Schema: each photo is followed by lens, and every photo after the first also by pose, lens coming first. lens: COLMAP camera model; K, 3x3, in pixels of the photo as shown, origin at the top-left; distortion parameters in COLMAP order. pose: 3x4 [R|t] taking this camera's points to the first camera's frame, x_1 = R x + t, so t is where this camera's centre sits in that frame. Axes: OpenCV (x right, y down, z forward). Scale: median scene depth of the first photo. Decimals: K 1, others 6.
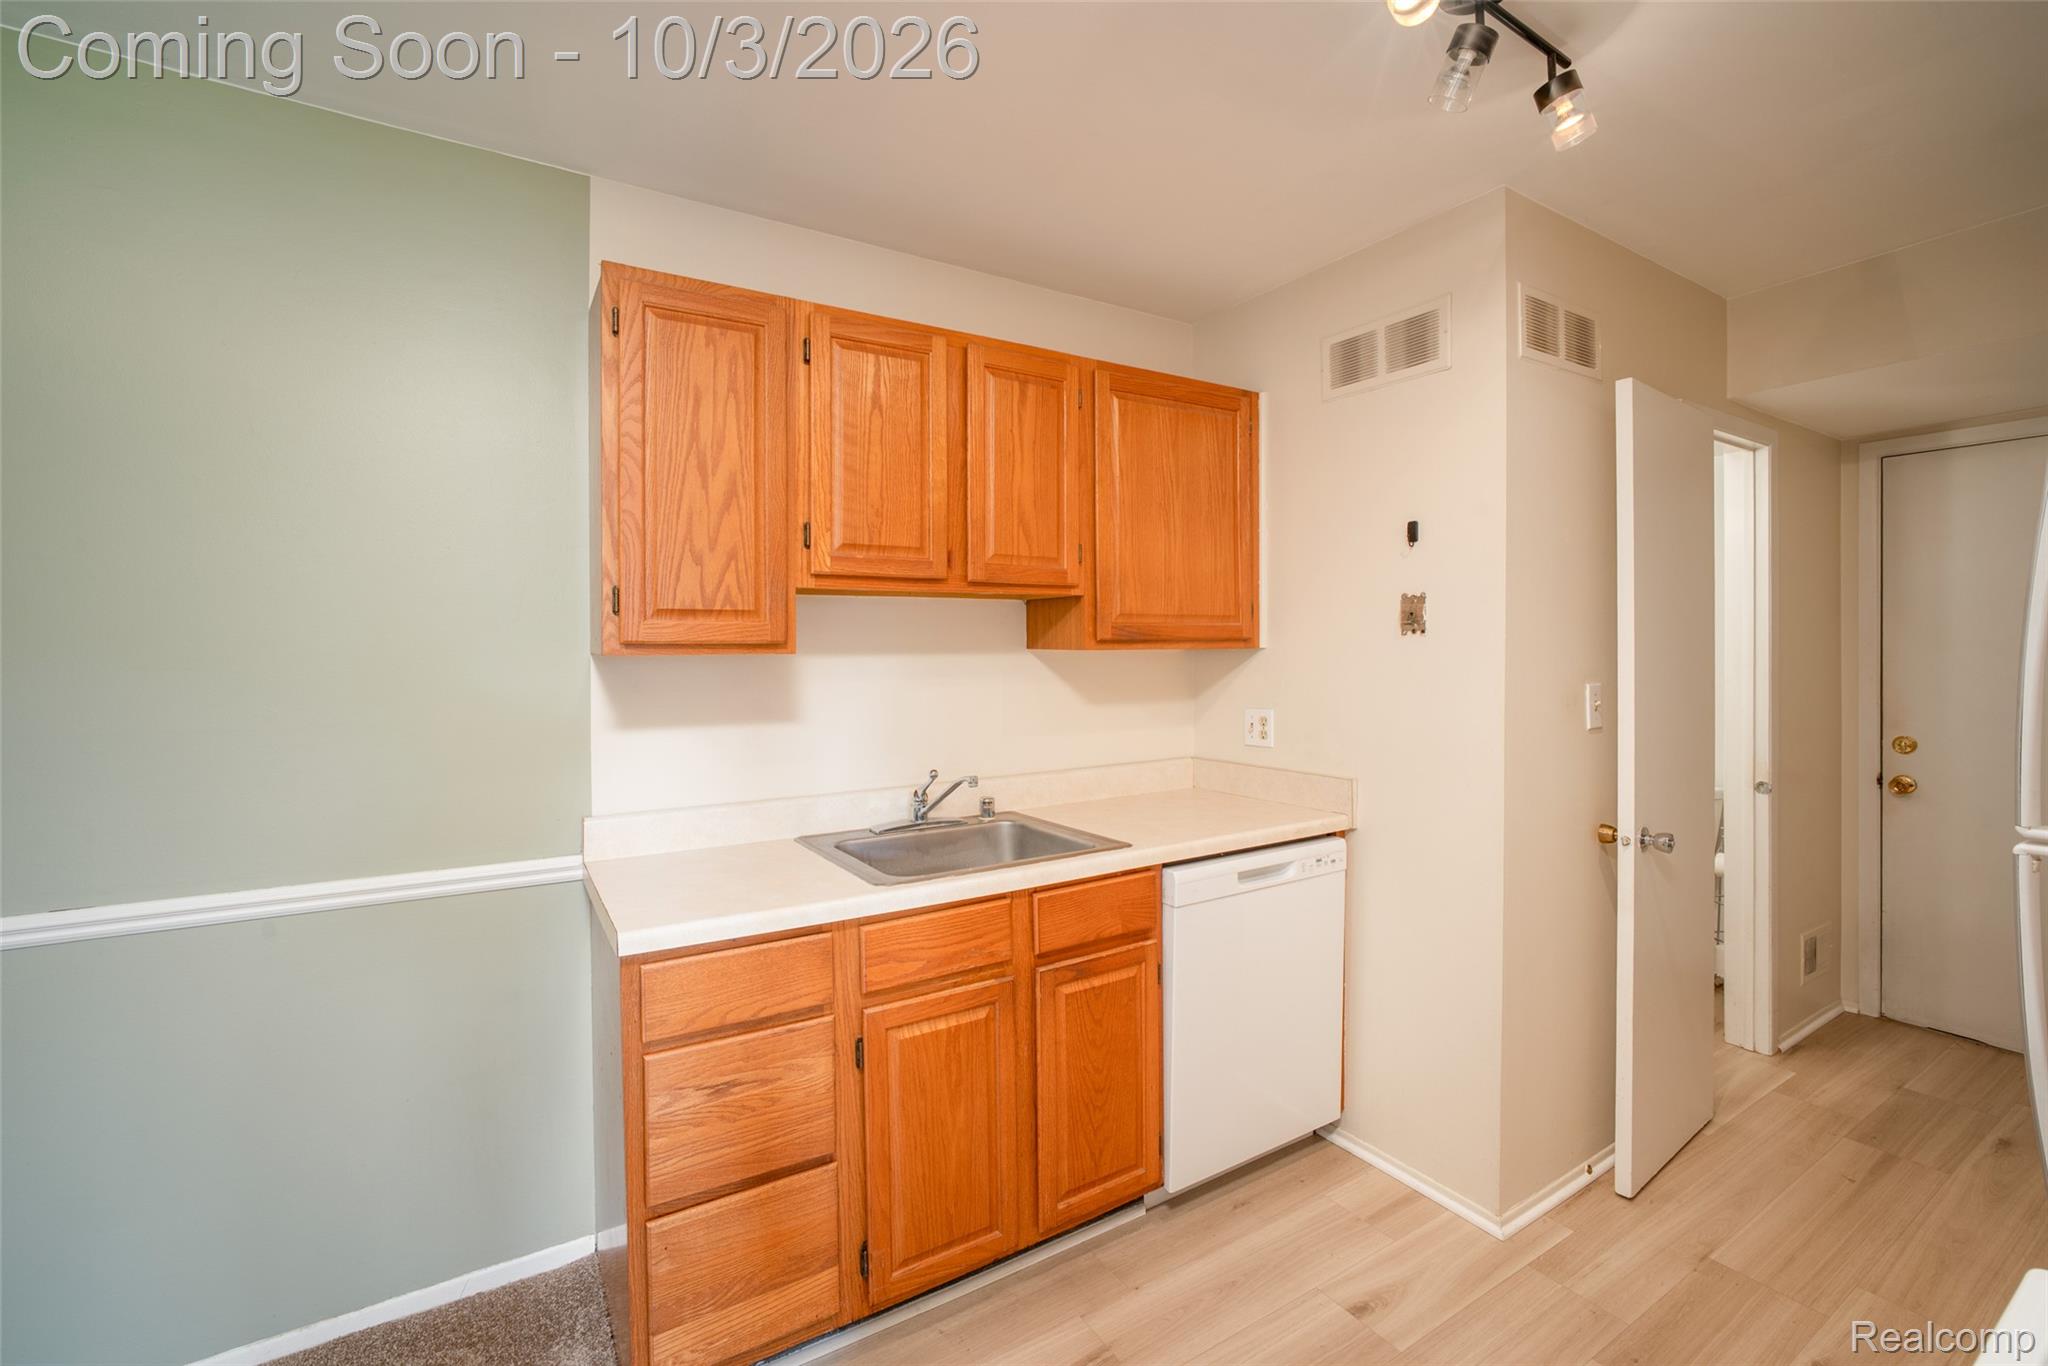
lens RADIAL K [[881.8, 0, 1023.5], [0, 881.8, 648.9], [0, 0, 1]] dist [-0.038745, 0.018786]
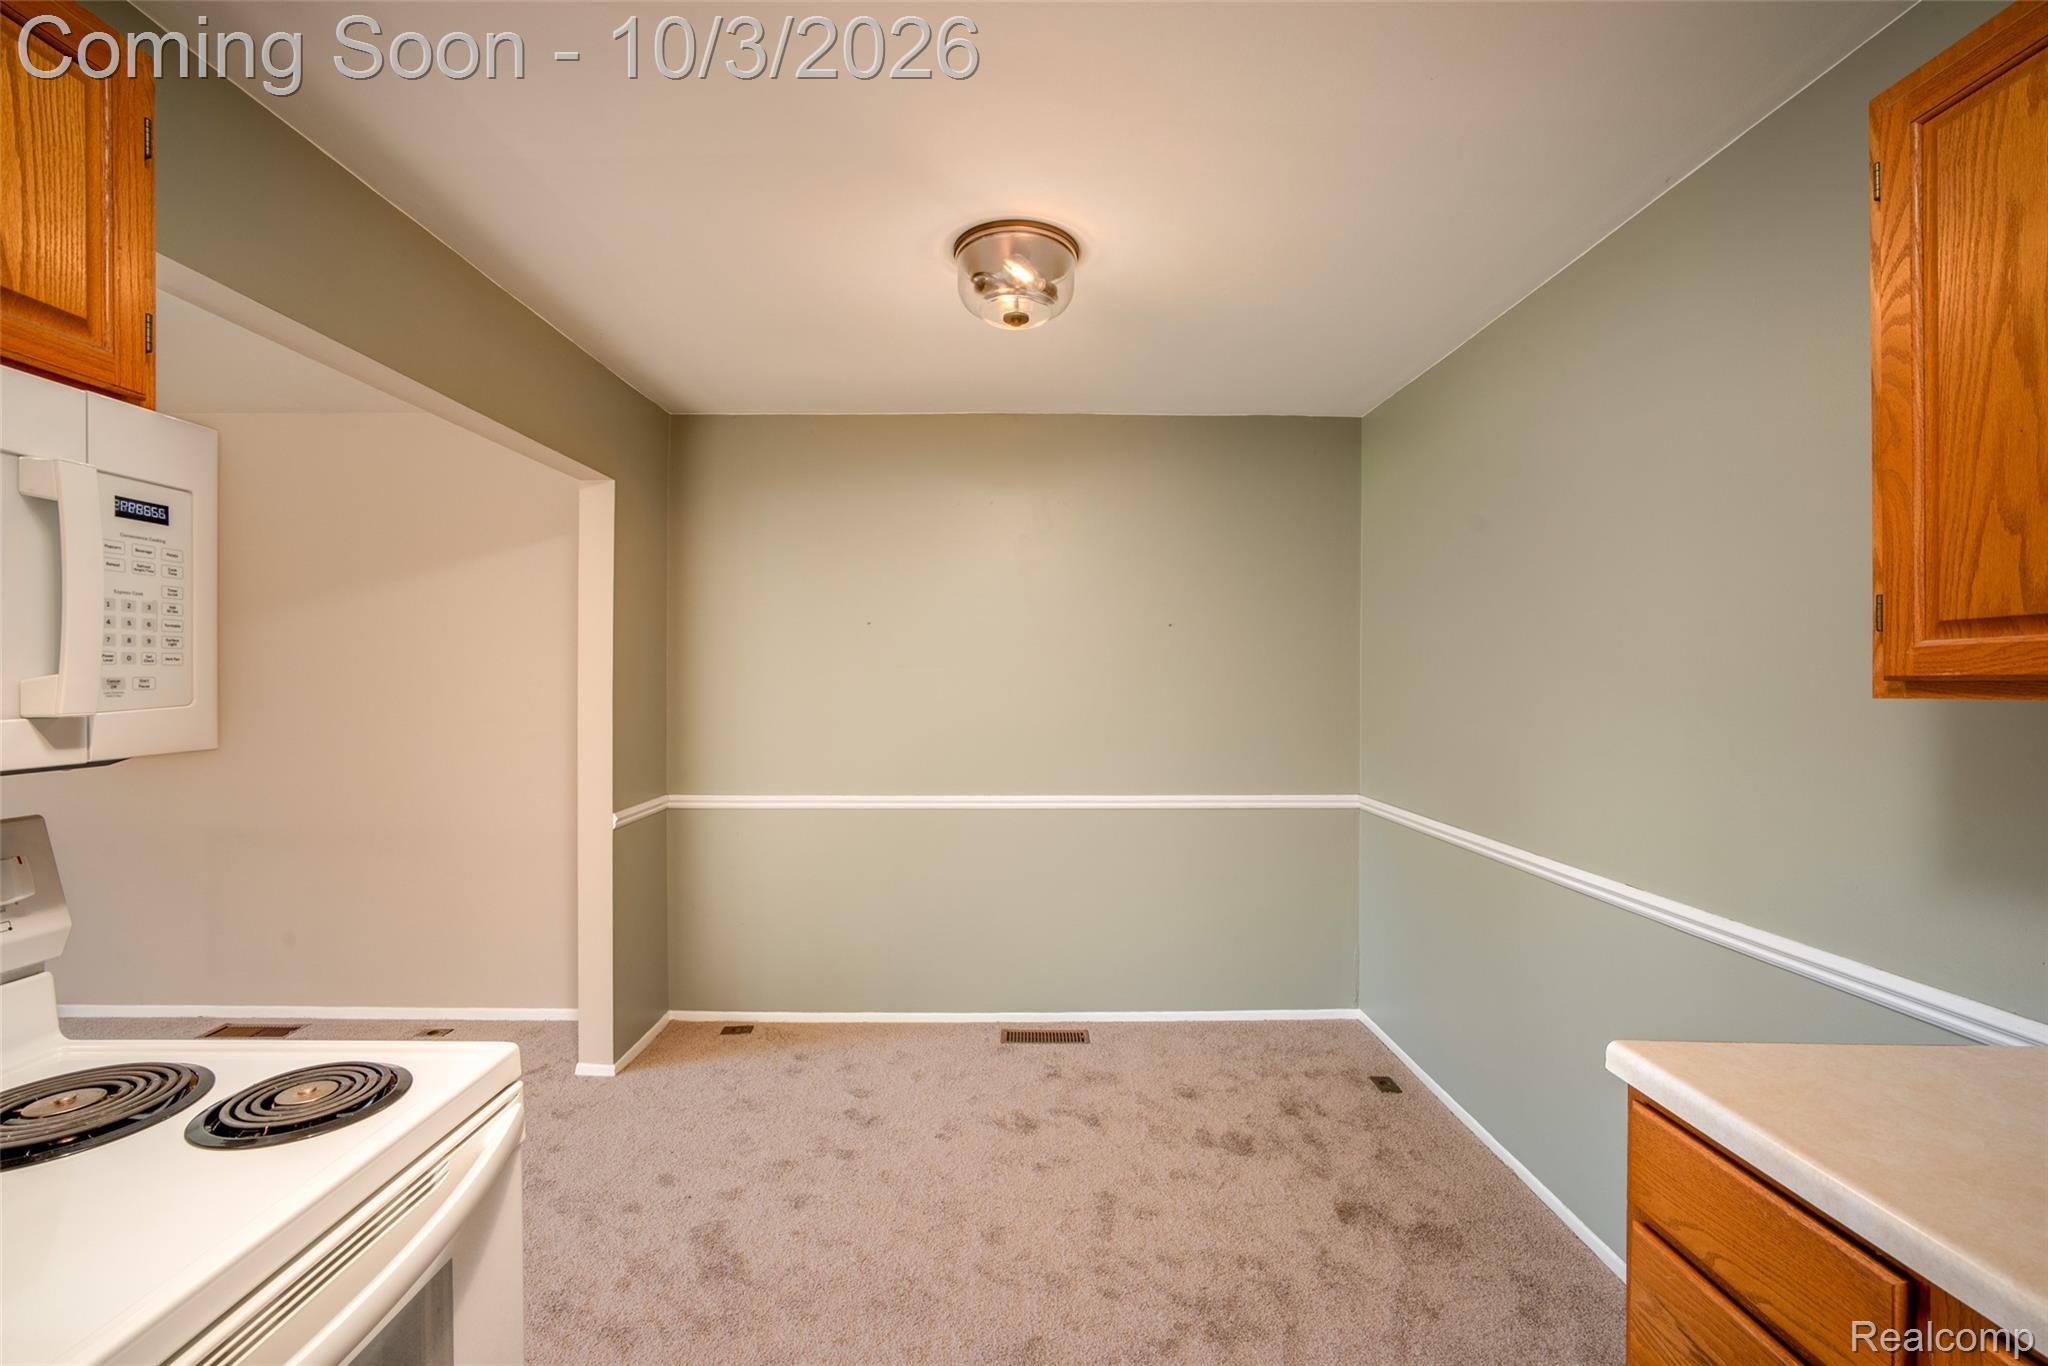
lens RADIAL K [[865.5, 0, 1030.2], [0, 865.5, 689.4], [0, 0, 1]] dist [-0.017844, 0.000349]
pose [[-0.516174, 0.008813, -0.856439, 0.353691], [-0.002116, 0.999931, 0.011565, -0.004116], [0.856481, 0.007782, -0.516119, 0.693393]]
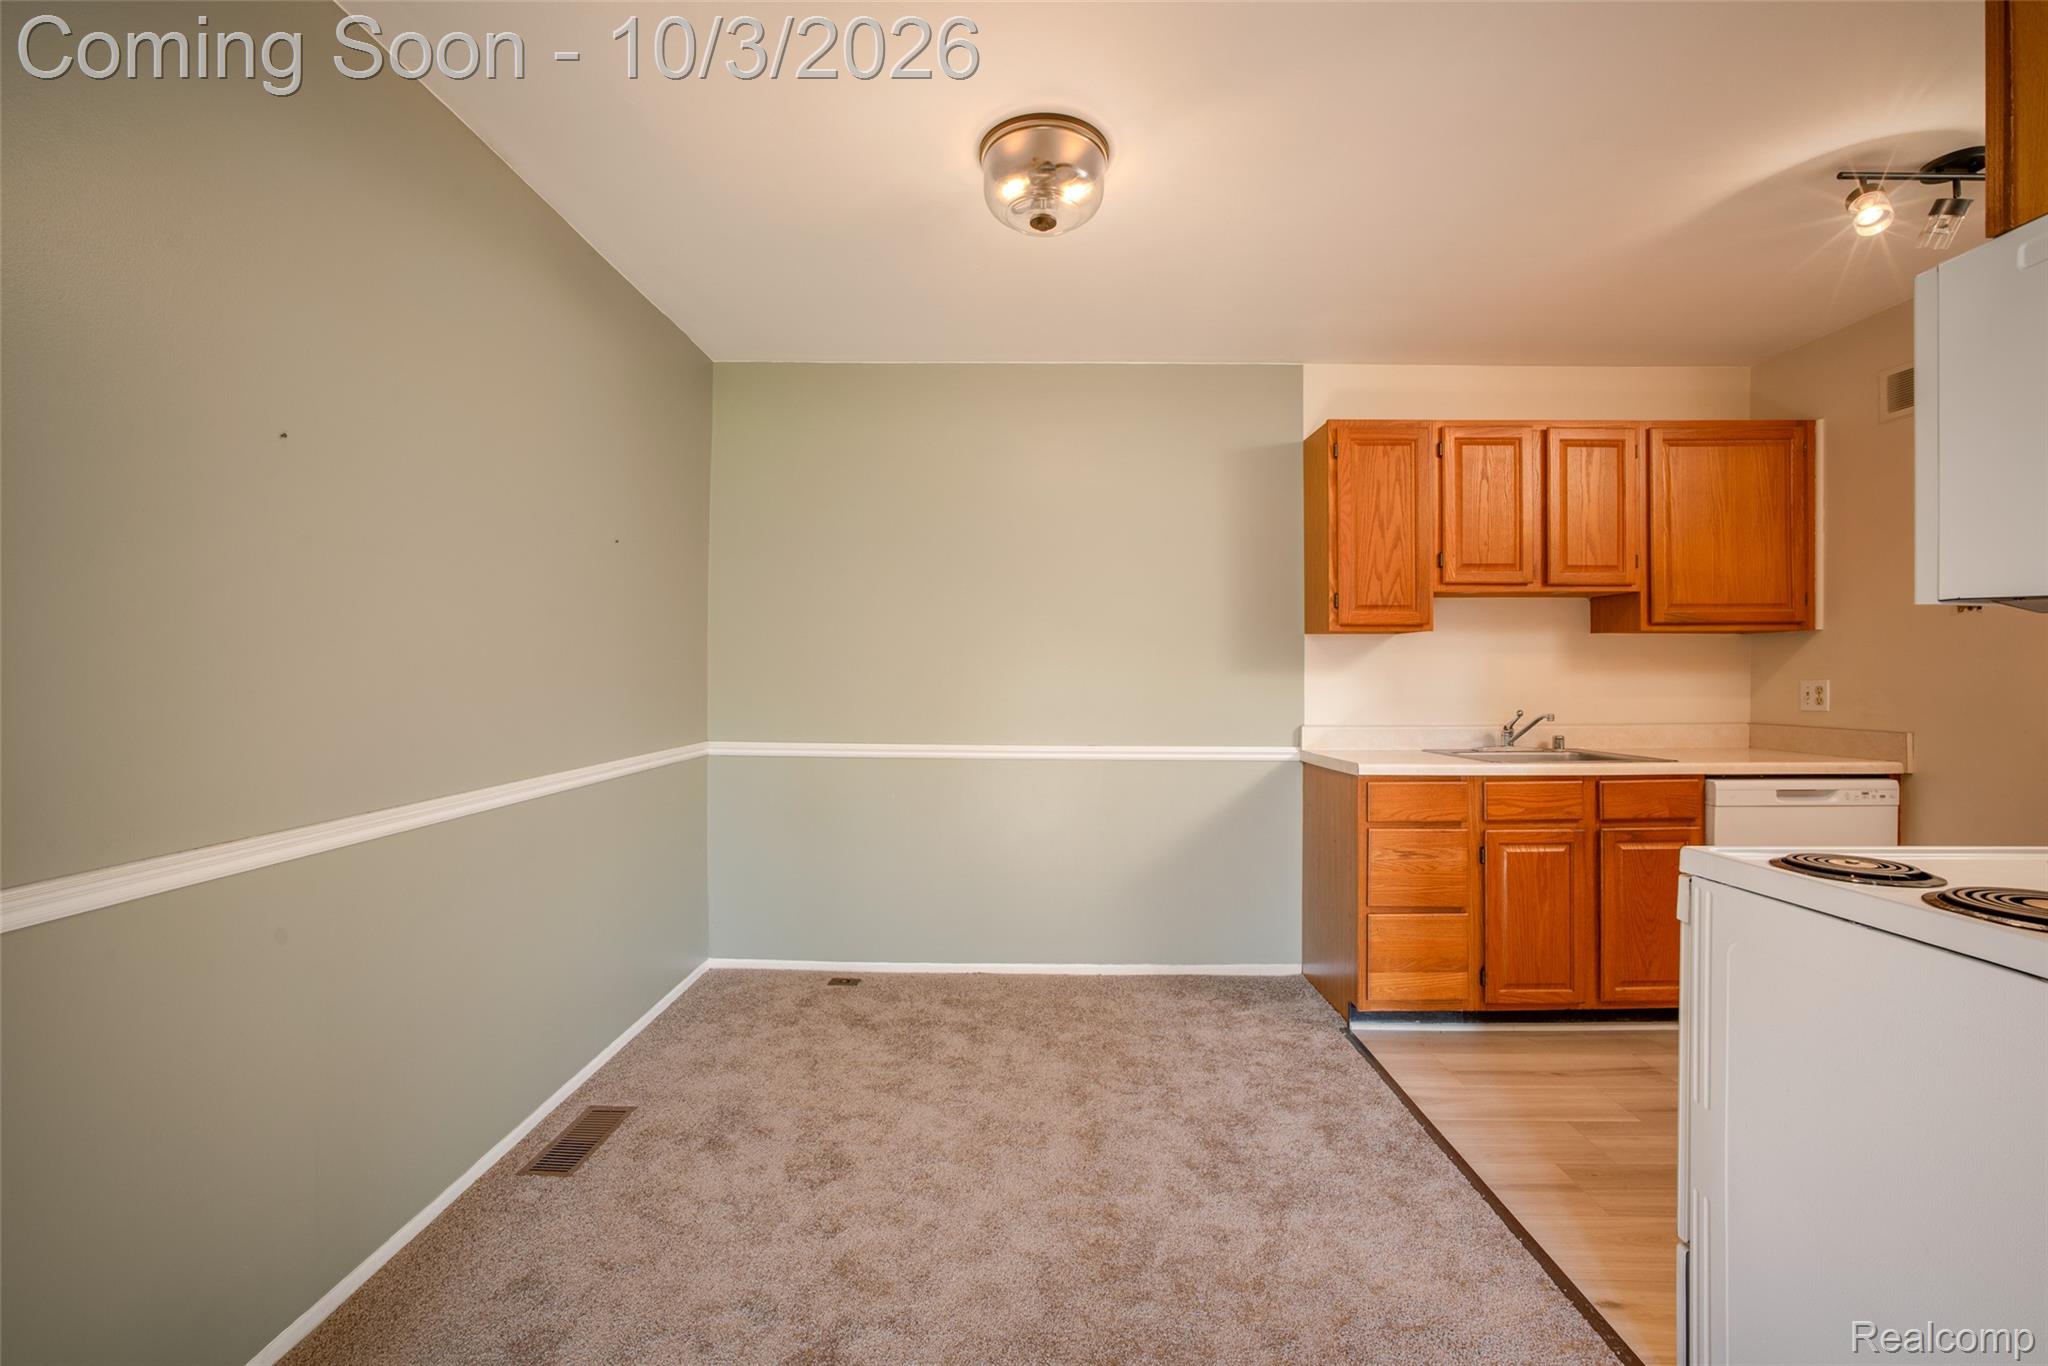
lens RADIAL K [[870.1, 0, 1026.2], [0, 870.1, 668.9], [0, 0, 1]] dist [-0.040775, 0.018363]
pose [[0.845299, 0.003259, -0.534284, -0.034980], [-0.006323, 0.999972, -0.003903, 0.089148], [0.534256, 0.006677, 0.845296, -0.803446]]
